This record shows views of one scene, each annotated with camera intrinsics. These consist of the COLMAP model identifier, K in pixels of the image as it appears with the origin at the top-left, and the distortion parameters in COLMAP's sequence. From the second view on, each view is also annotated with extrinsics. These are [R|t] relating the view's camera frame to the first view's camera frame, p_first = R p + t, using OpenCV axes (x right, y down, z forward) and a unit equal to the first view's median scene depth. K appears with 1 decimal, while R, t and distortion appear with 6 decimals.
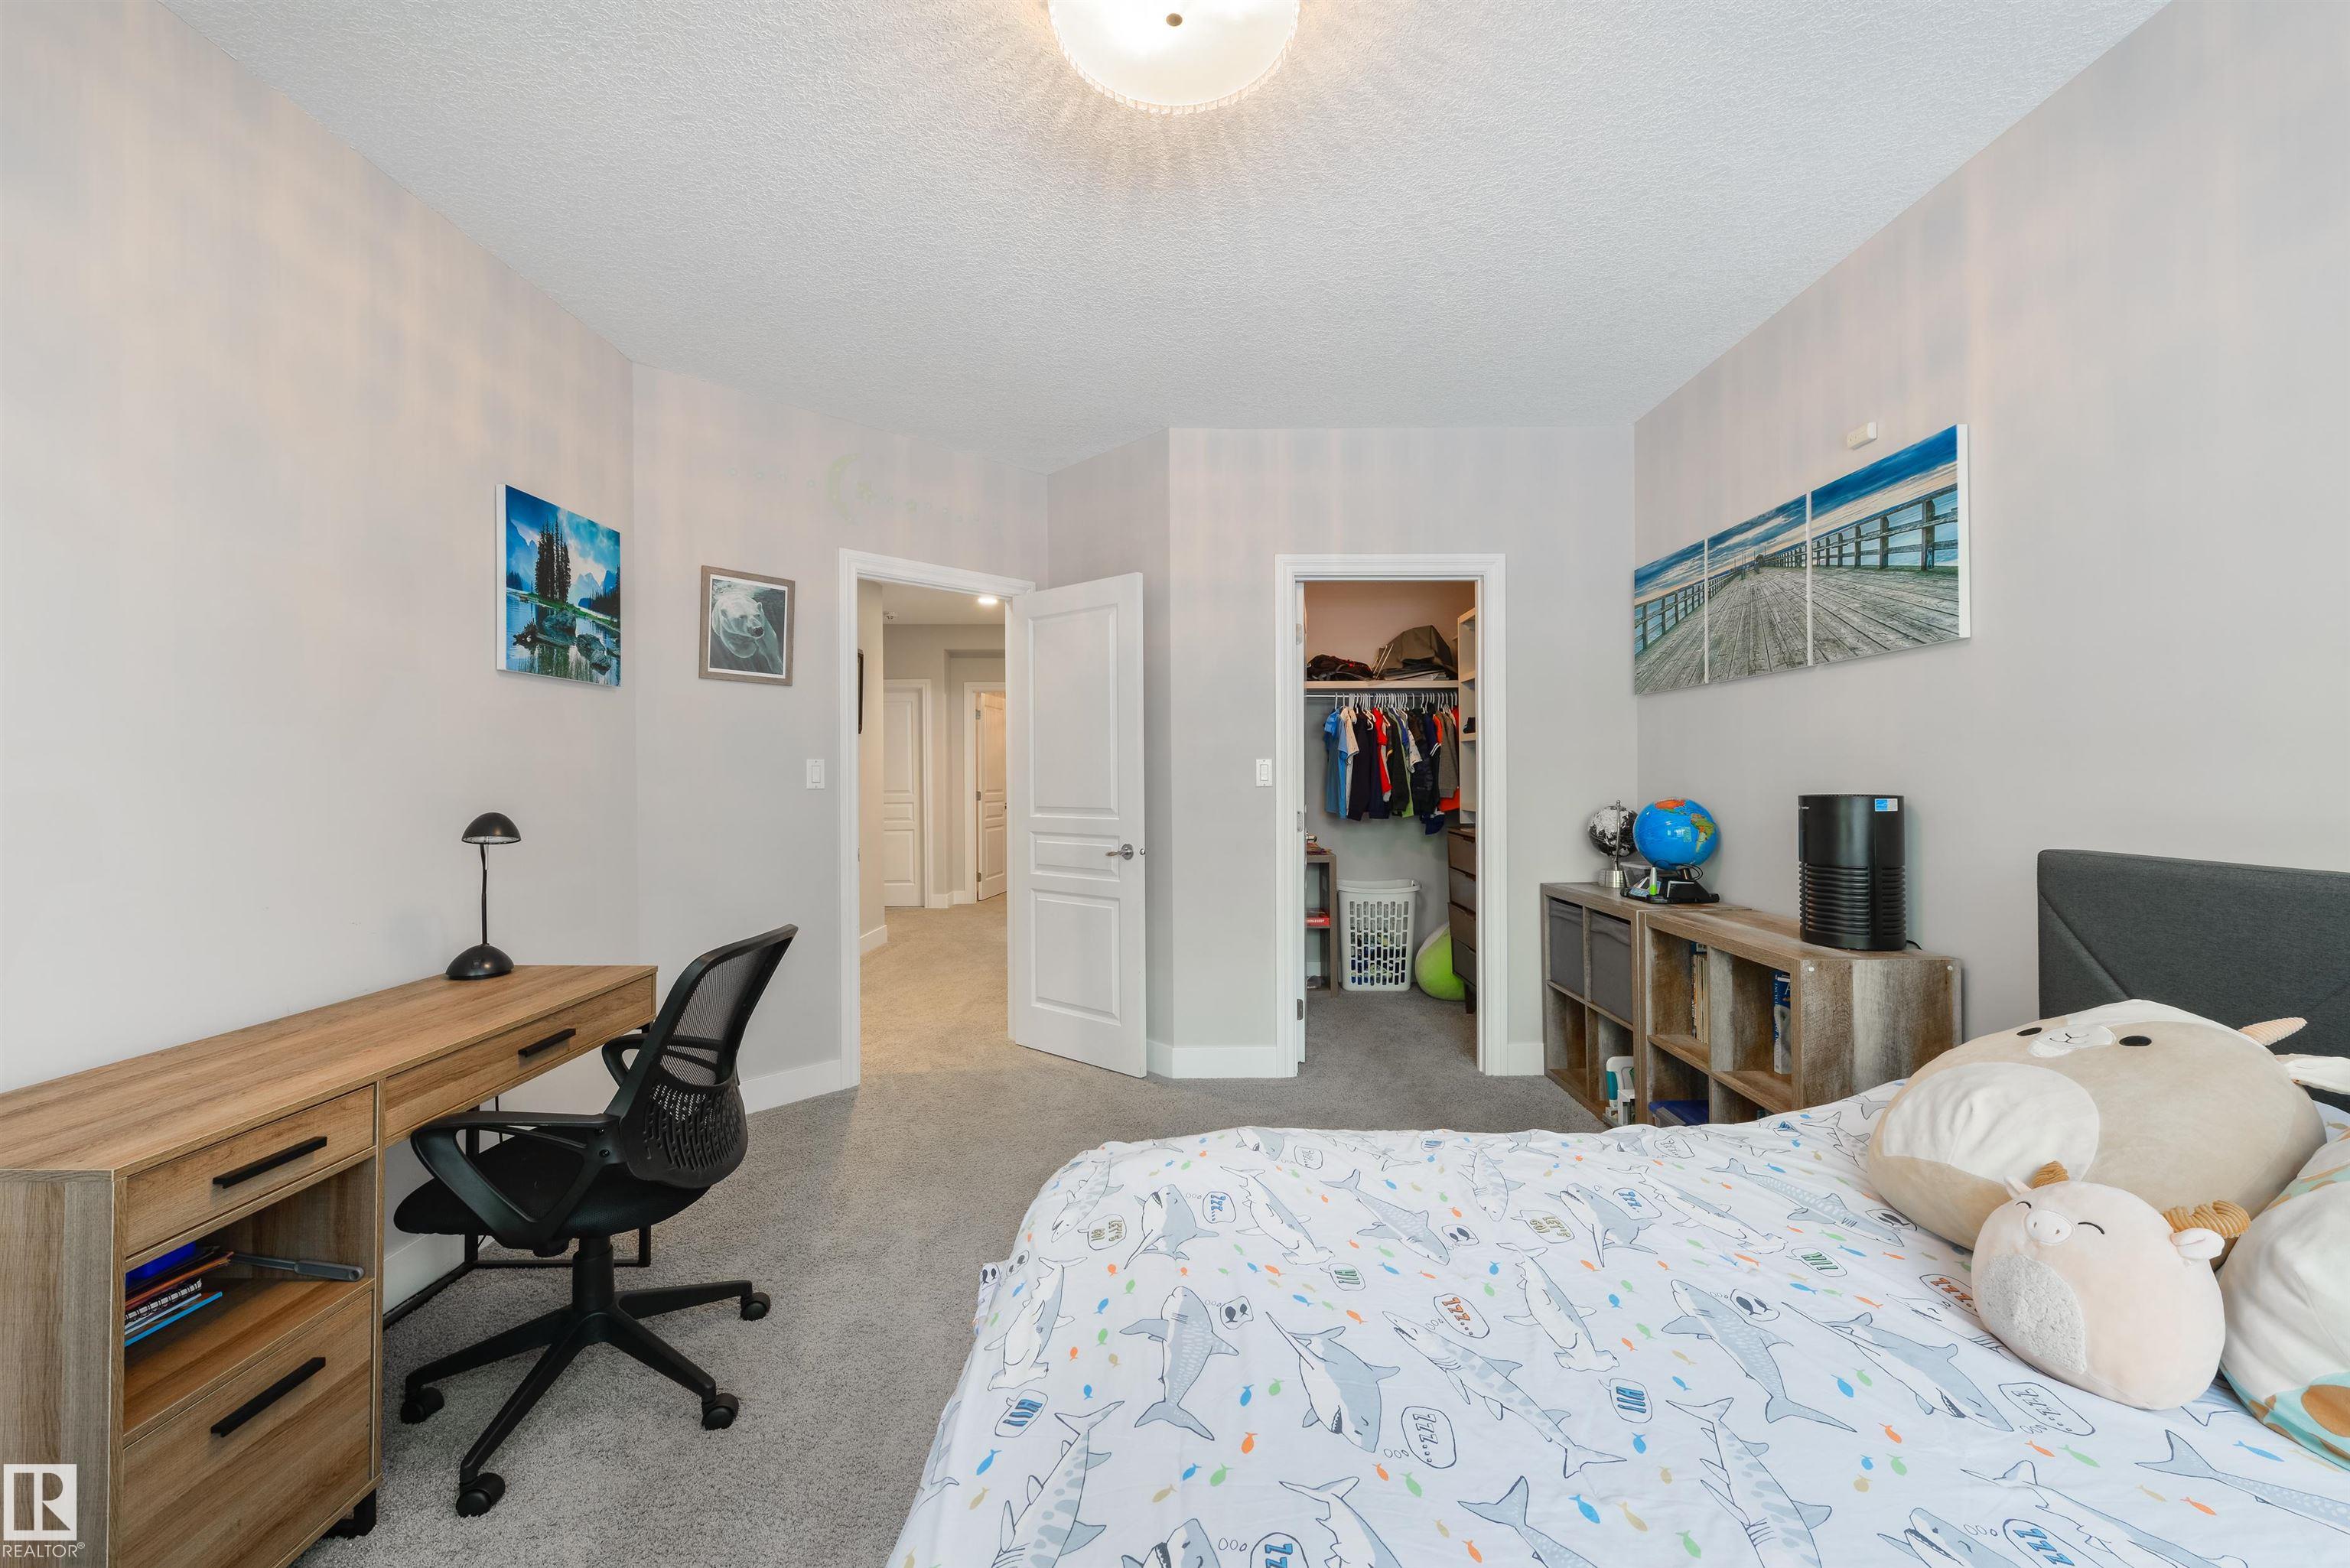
lens RADIAL K [[937.5, 0, 1172.5], [0, 937.5, 774.1], [0, 0, 1]] dist [0.001288, -0.000490]
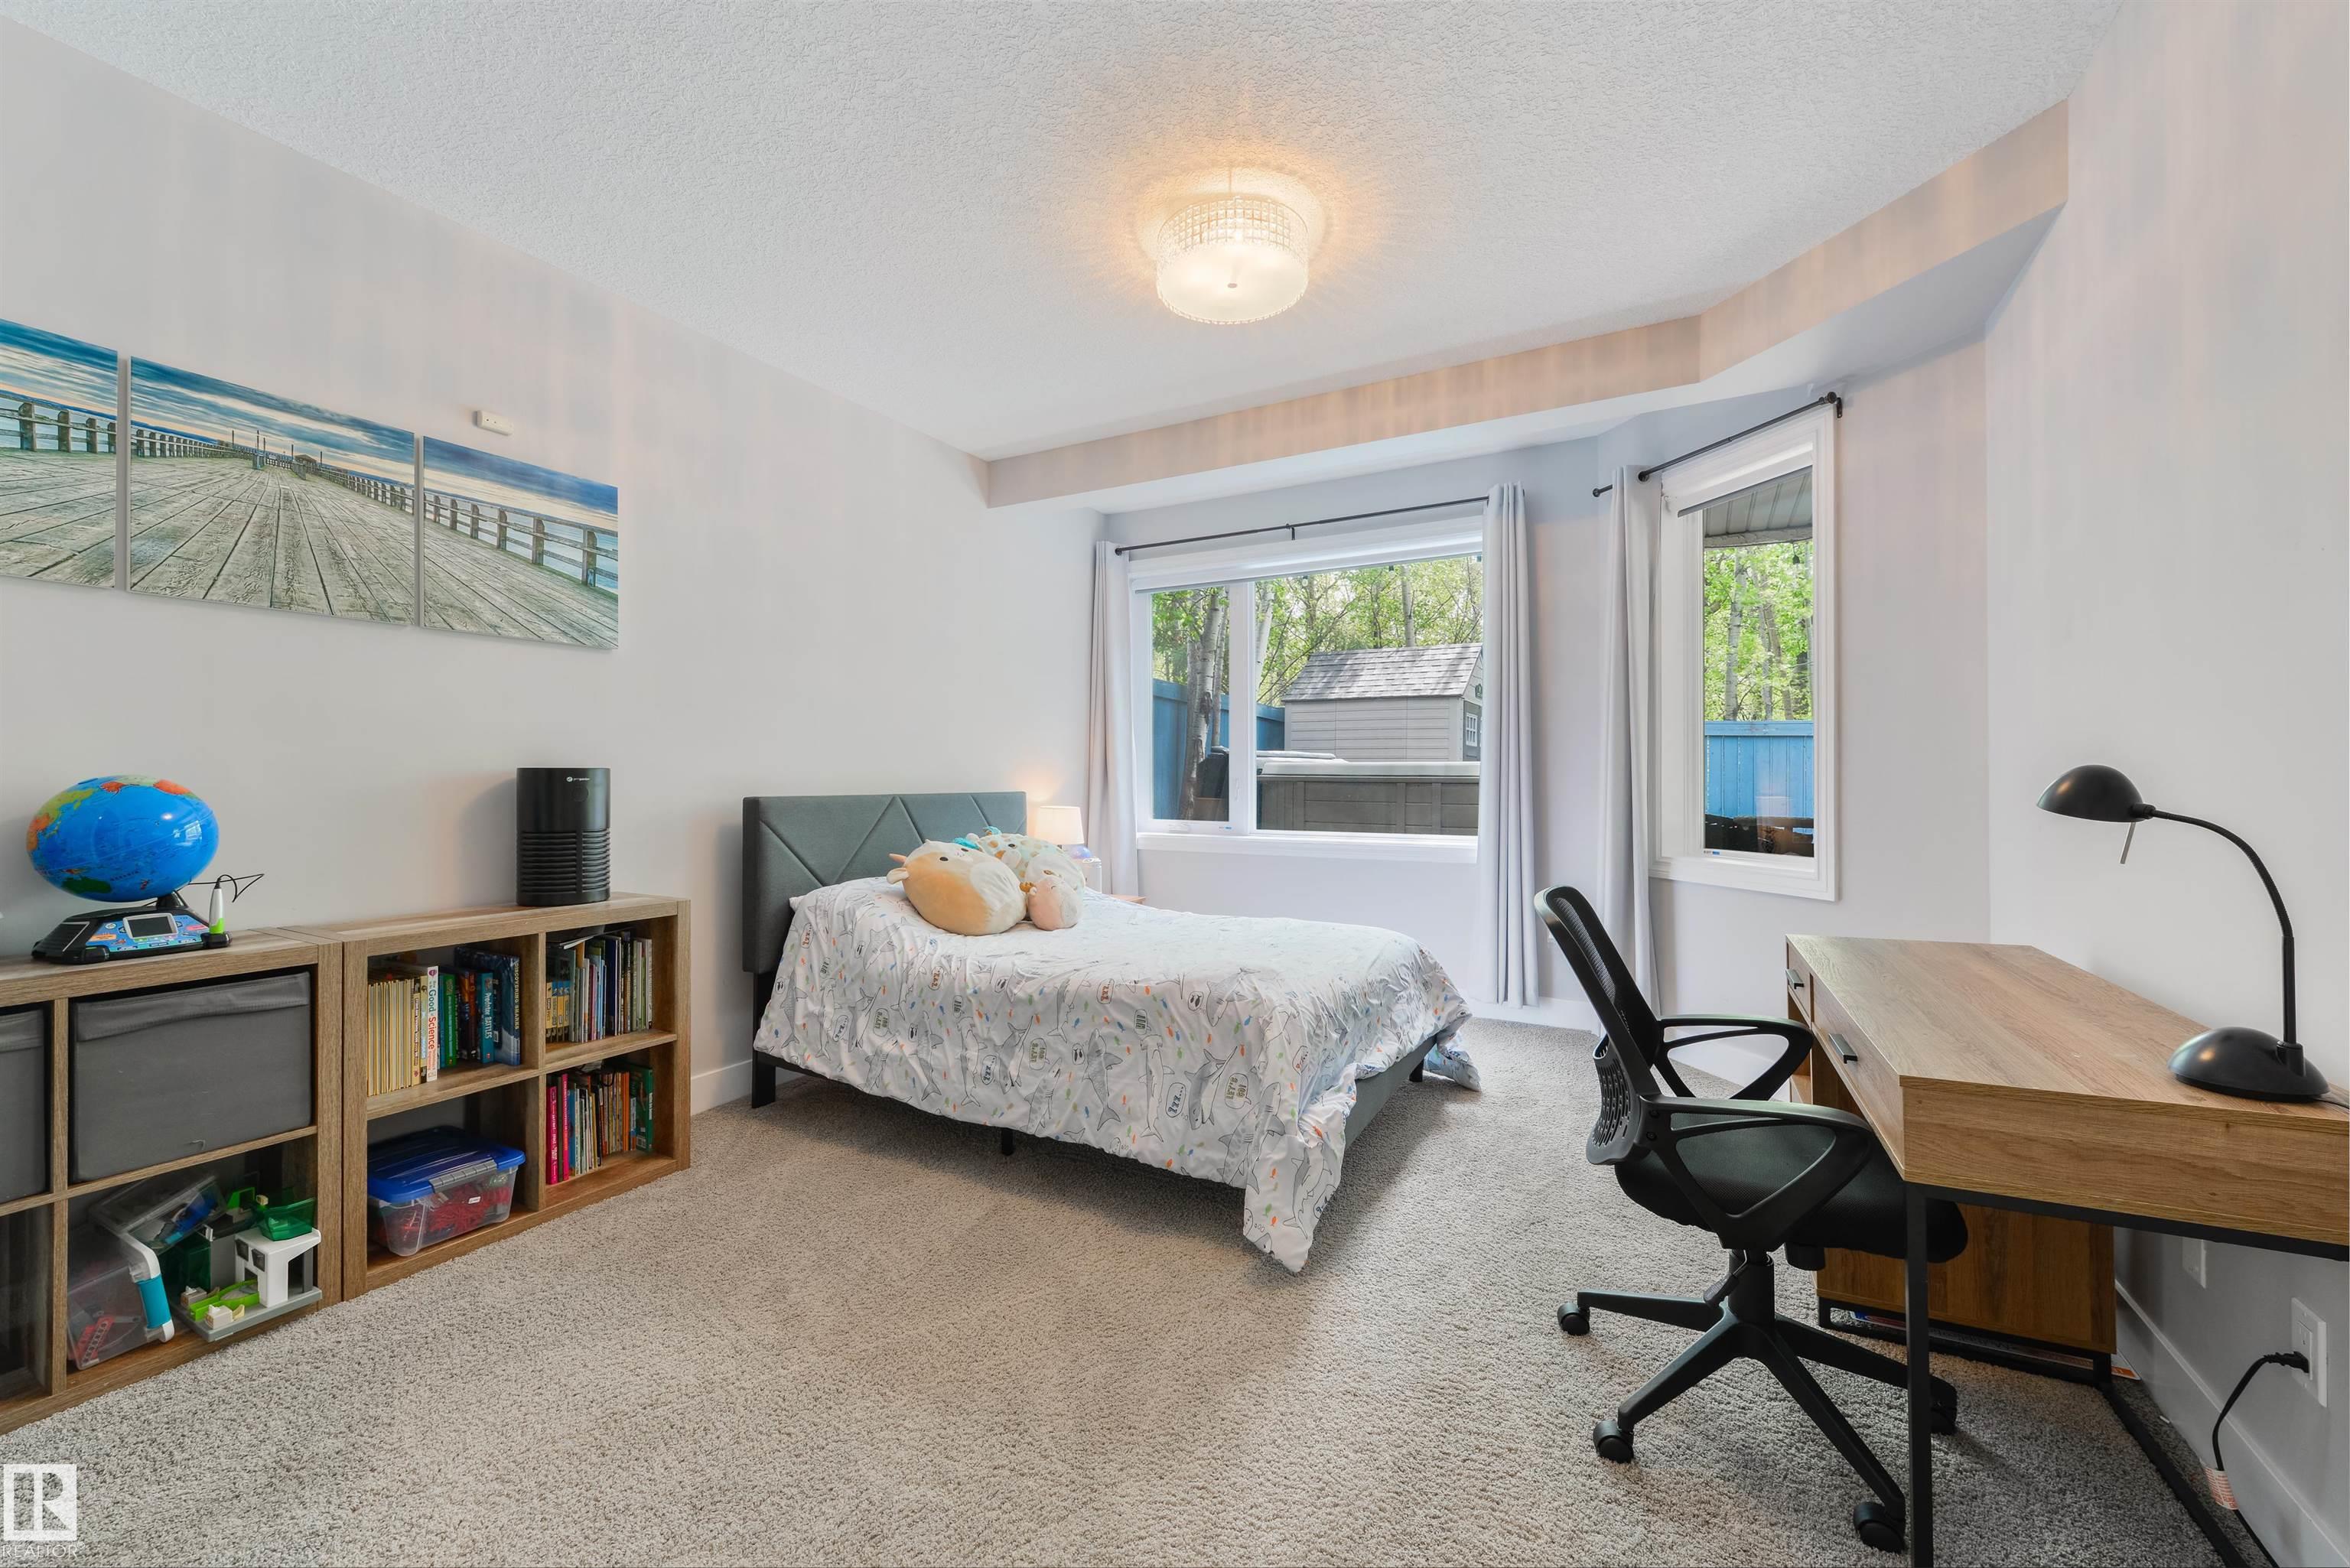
lens RADIAL K [[937.5, 0, 1173.1], [0, 937.5, 775.8], [0, 0, 1]] dist [0.001288, -0.000490]
pose [[-0.886041, 0.009277, 0.463515, -0.404316], [0.006575, 0.999951, -0.007443, 0.041884], [-0.463561, -0.003547, -0.886058, 1.565203]]
